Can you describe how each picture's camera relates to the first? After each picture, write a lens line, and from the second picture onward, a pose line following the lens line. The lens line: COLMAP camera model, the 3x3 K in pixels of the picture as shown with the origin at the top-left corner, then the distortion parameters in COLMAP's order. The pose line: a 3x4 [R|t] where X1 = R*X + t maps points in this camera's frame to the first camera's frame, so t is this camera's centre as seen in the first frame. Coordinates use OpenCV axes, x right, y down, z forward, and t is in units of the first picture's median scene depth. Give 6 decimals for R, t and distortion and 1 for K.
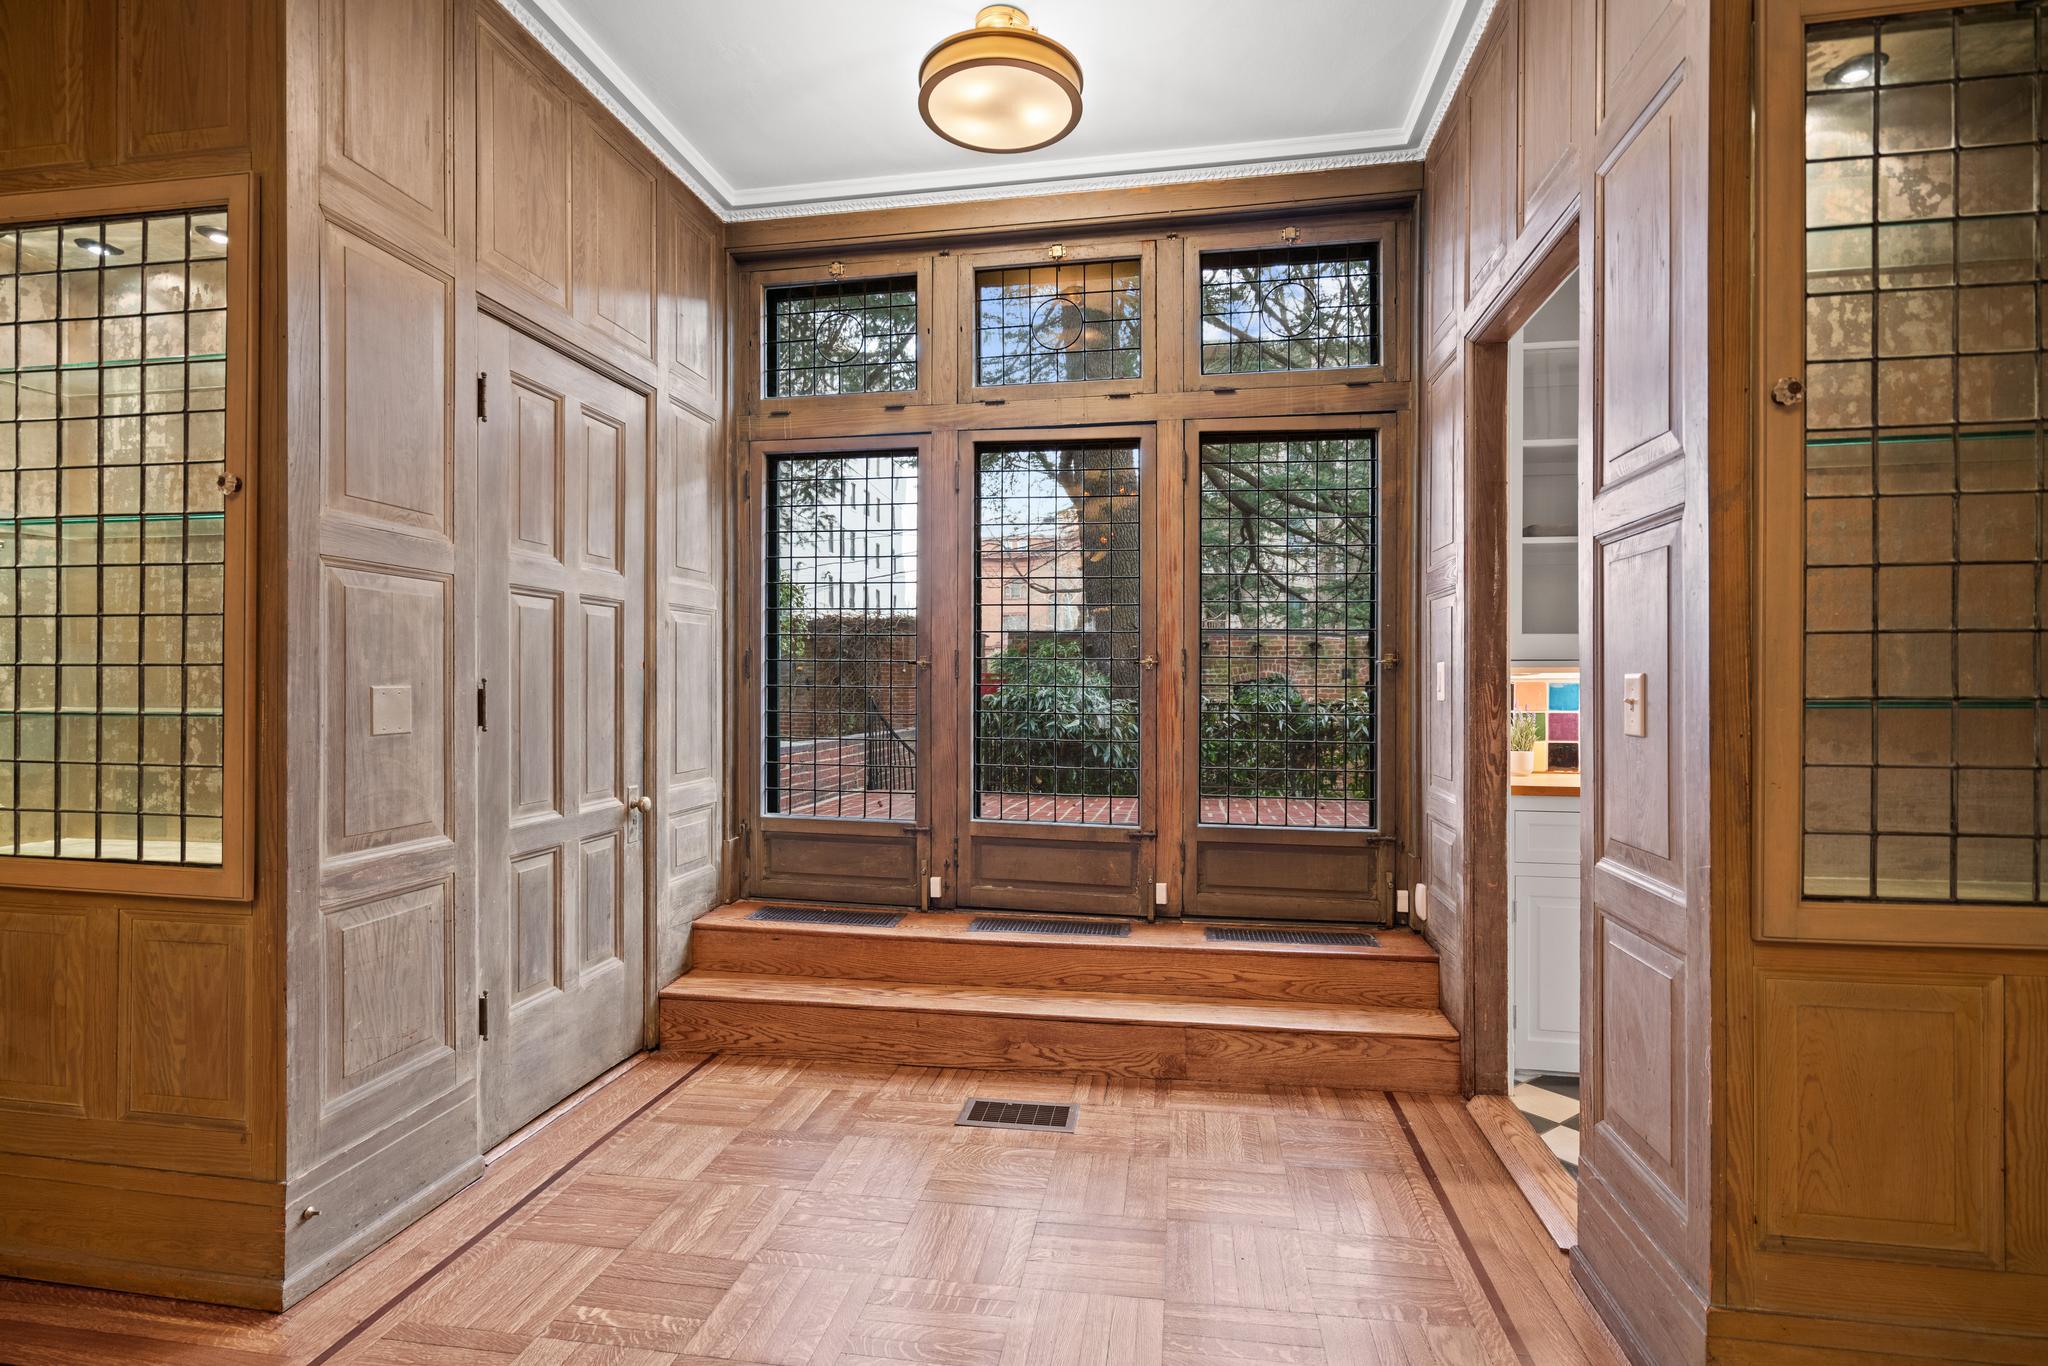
lens RADIAL K [[957.1, 0, 1024.0], [0, 957.1, 683.0], [0, 0, 1]] dist [-0.000112, 0.000199]
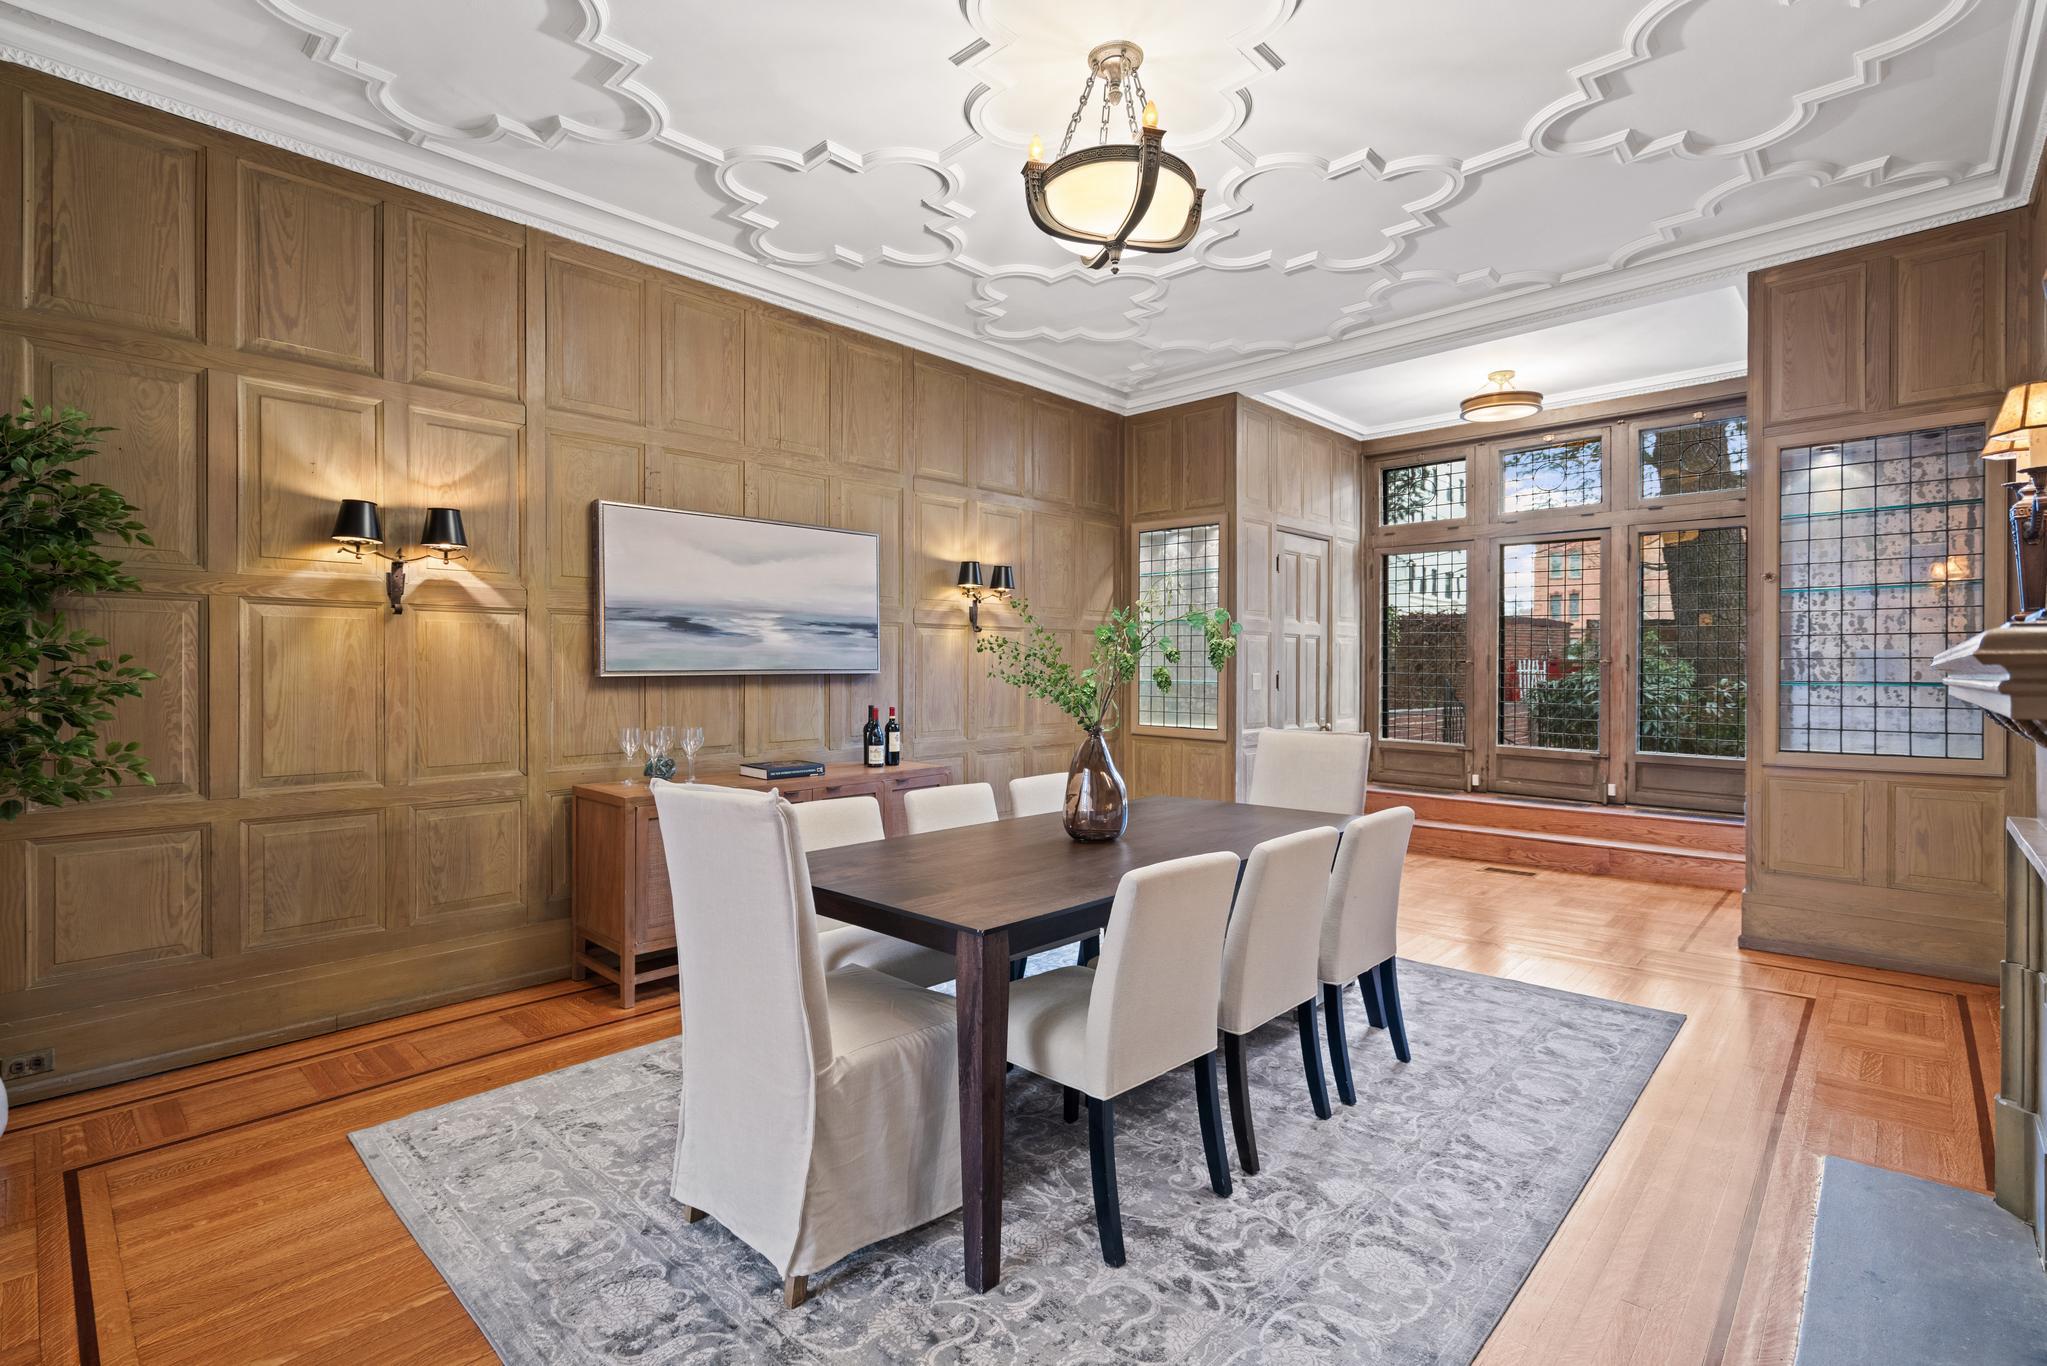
lens RADIAL K [[947.6, 0, 1016.9], [0, 947.6, 664.1], [0, 0, 1]] dist [-0.004027, 0.000923]
pose [[0.830394, 0.000558, -0.557177, 0.224334], [-0.002329, 0.999994, -0.002470, -0.010993], [0.557172, 0.003349, 0.830390, -1.207237]]
